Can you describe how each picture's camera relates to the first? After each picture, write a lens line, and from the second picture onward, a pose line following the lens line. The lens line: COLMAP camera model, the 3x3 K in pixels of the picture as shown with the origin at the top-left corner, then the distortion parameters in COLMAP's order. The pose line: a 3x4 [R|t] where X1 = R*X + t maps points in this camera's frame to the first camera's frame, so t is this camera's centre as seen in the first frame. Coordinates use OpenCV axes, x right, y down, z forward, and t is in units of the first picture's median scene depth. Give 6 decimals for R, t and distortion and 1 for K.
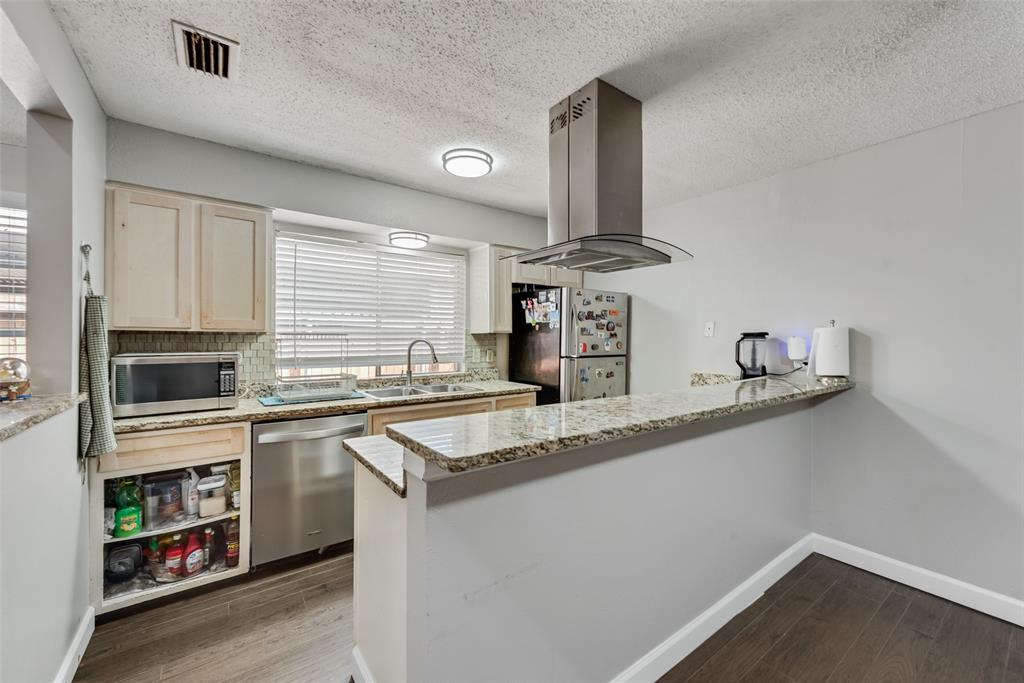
lens RADIAL K [[398.2, 0, 514.4], [0, 398.2, 342.5], [0, 0, 1]] dist [0.001947, 0.000094]
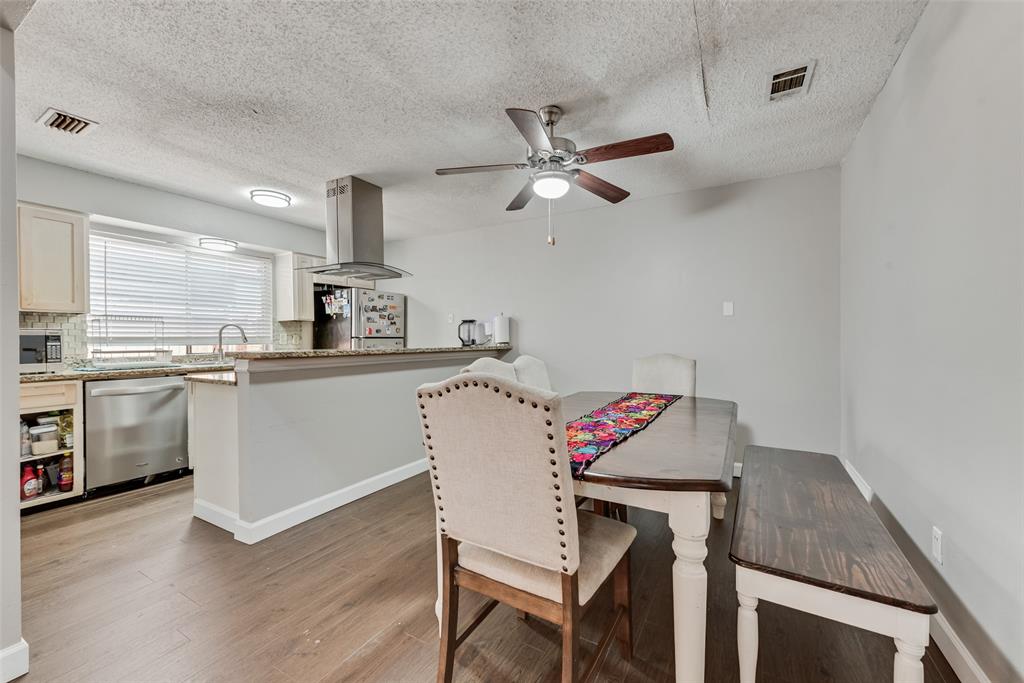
lens RADIAL K [[394.8, 0, 517.2], [0, 394.8, 347.8], [0, 0, 1]] dist [0.001468, -0.003158]
pose [[0.911614, -0.014727, 0.410785, 0.076531], [0.009805, 0.999853, 0.014085, 0.058774], [-0.410931, -0.008813, 0.911624, -0.516164]]
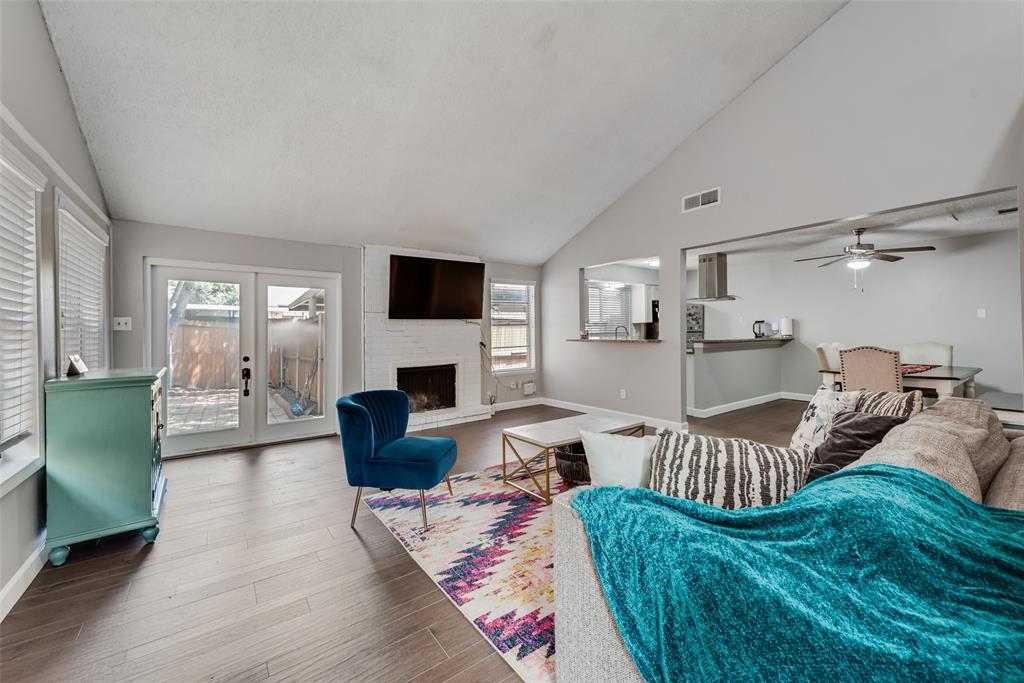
lens RADIAL K [[399.7, 0, 511.5], [0, 399.7, 333.1], [0, 0, 1]] dist [0.001376, -0.000156]
pose [[0.999912, -0.013162, -0.001661, -0.895889], [0.013157, 0.999909, -0.002884, 0.035663], [0.001699, 0.002862, 0.999994, -1.425982]]
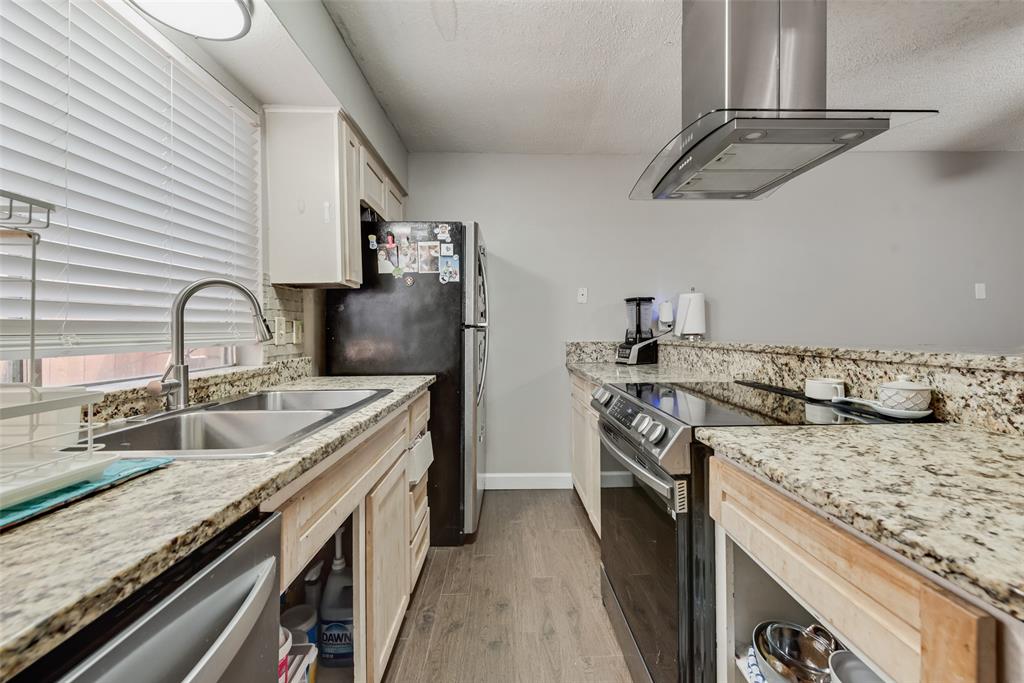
lens RADIAL K [[413.8, 0, 512.0], [0, 413.8, 341.5], [0, 0, 1]] dist [0.000587, 0.000065]
pose [[0.579393, -0.034730, 0.814308, -0.402571], [0.020774, 0.999396, 0.027844, 0.044097], [-0.814783, 0.000784, 0.579765, 0.542517]]
